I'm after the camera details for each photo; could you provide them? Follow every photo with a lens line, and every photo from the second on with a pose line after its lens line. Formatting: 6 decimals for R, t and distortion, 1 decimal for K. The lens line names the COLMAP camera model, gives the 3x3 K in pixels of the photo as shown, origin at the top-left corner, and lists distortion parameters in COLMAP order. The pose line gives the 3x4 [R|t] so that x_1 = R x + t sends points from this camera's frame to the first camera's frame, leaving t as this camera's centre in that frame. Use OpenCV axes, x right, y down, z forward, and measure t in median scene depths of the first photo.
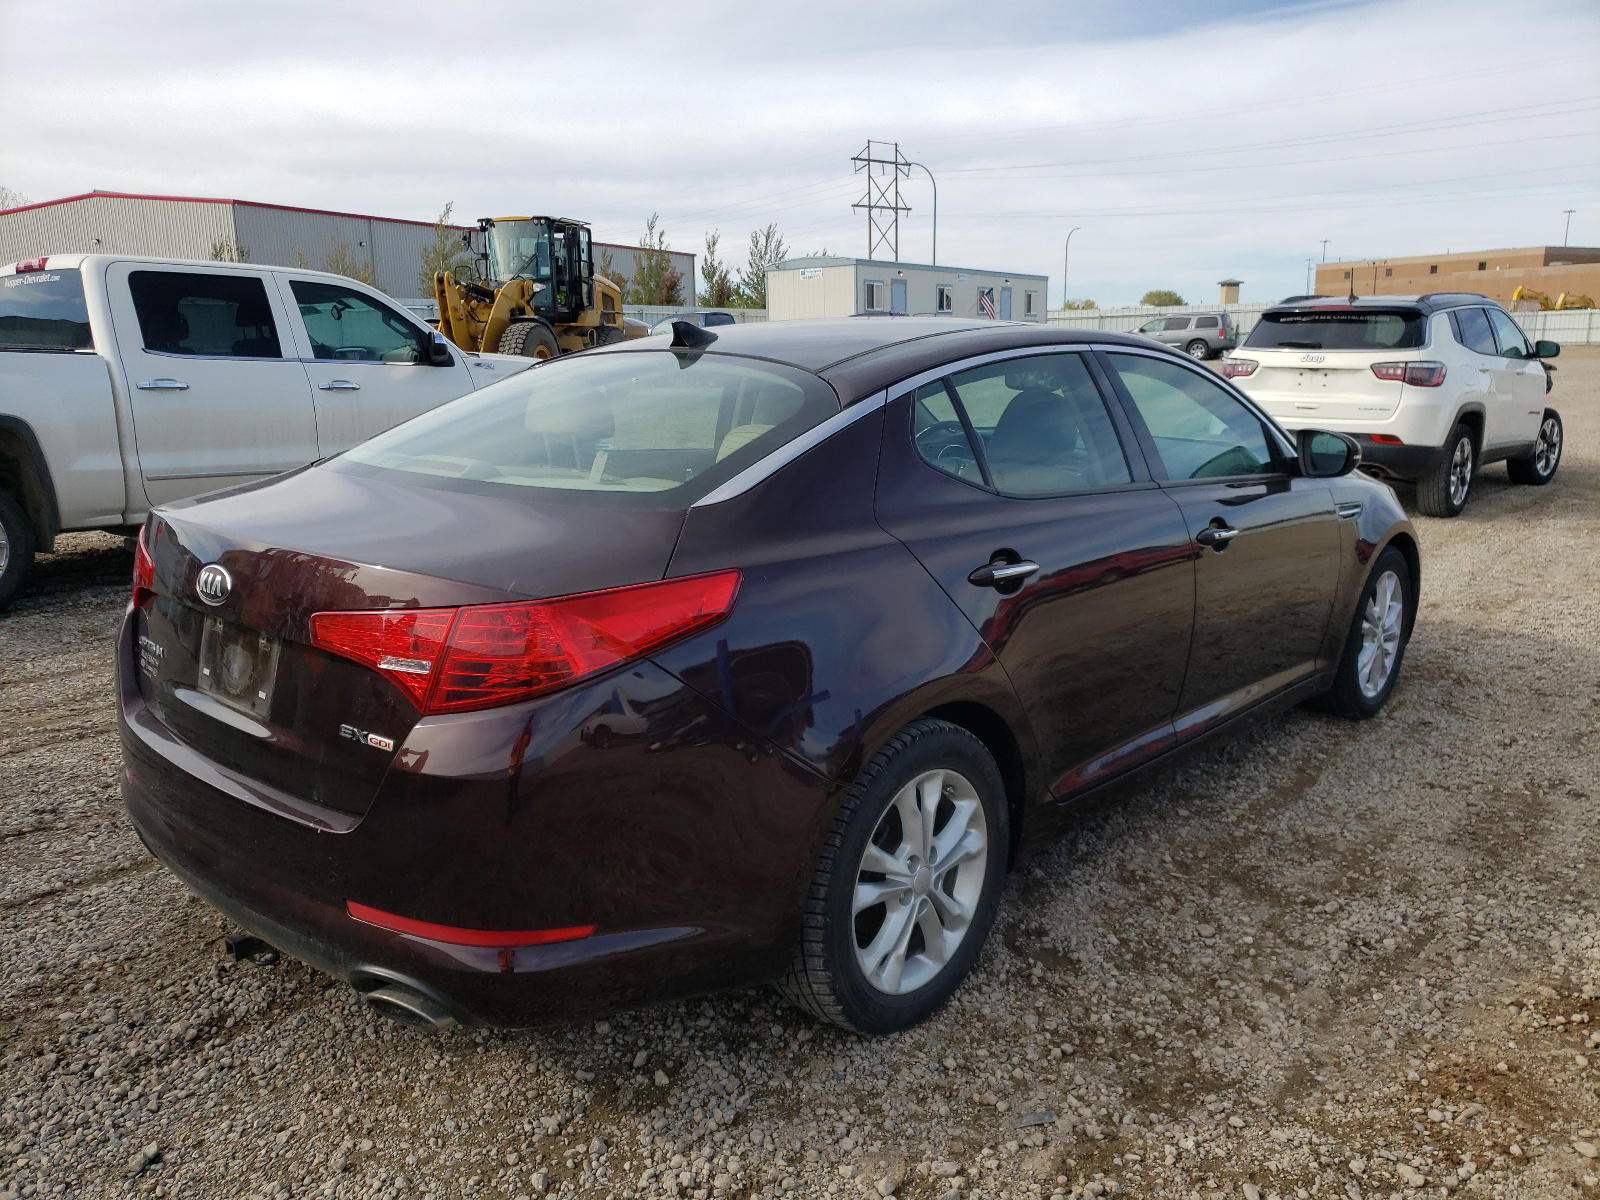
lens RADIAL K [[1237.0, 0, 794.1], [0, 1237.0, 595.4], [0, 0, 1]] dist [0.008834, -0.023071]
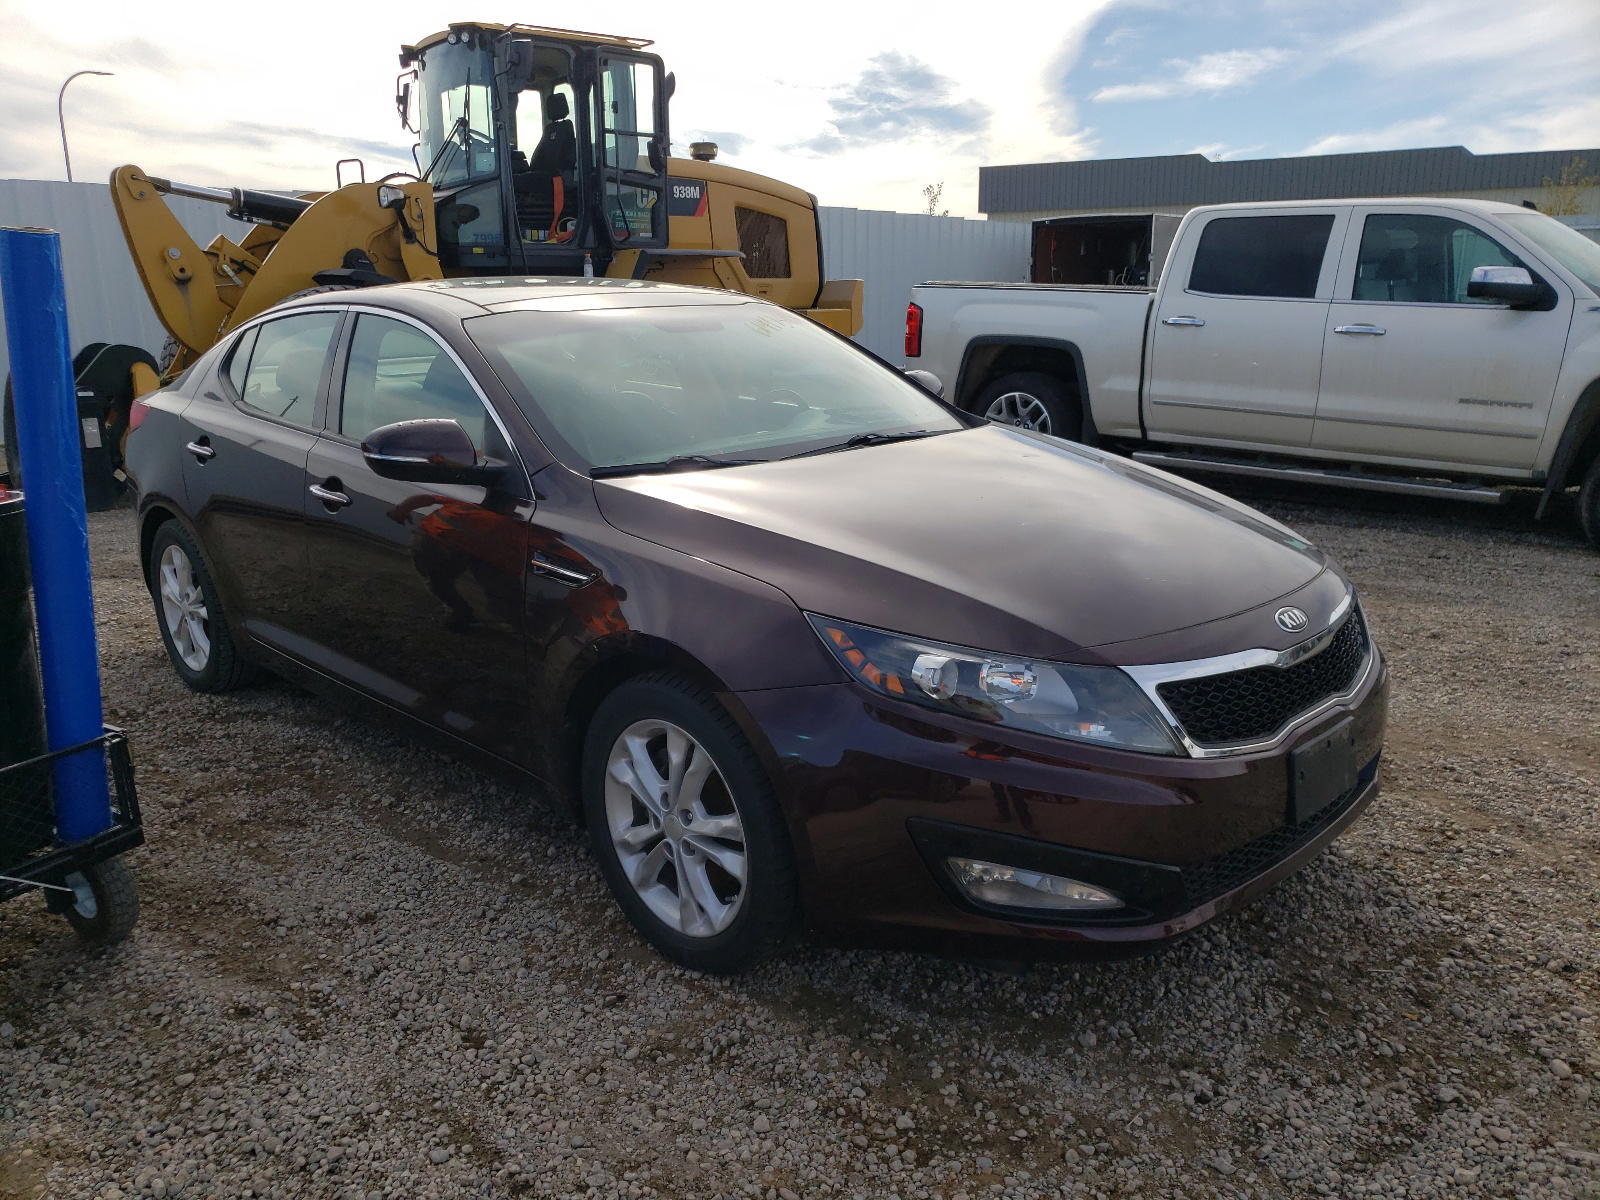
lens RADIAL K [[1237.0, 0, 792.8], [0, 1237.0, 606.3], [0, 0, 1]] dist [0.008834, -0.023071]
pose [[-0.050068, 0.254407, -0.965800, 1.164793], [-0.179500, 0.948975, 0.259280, -0.263334], [0.982483, 0.186343, -0.001847, 1.206133]]
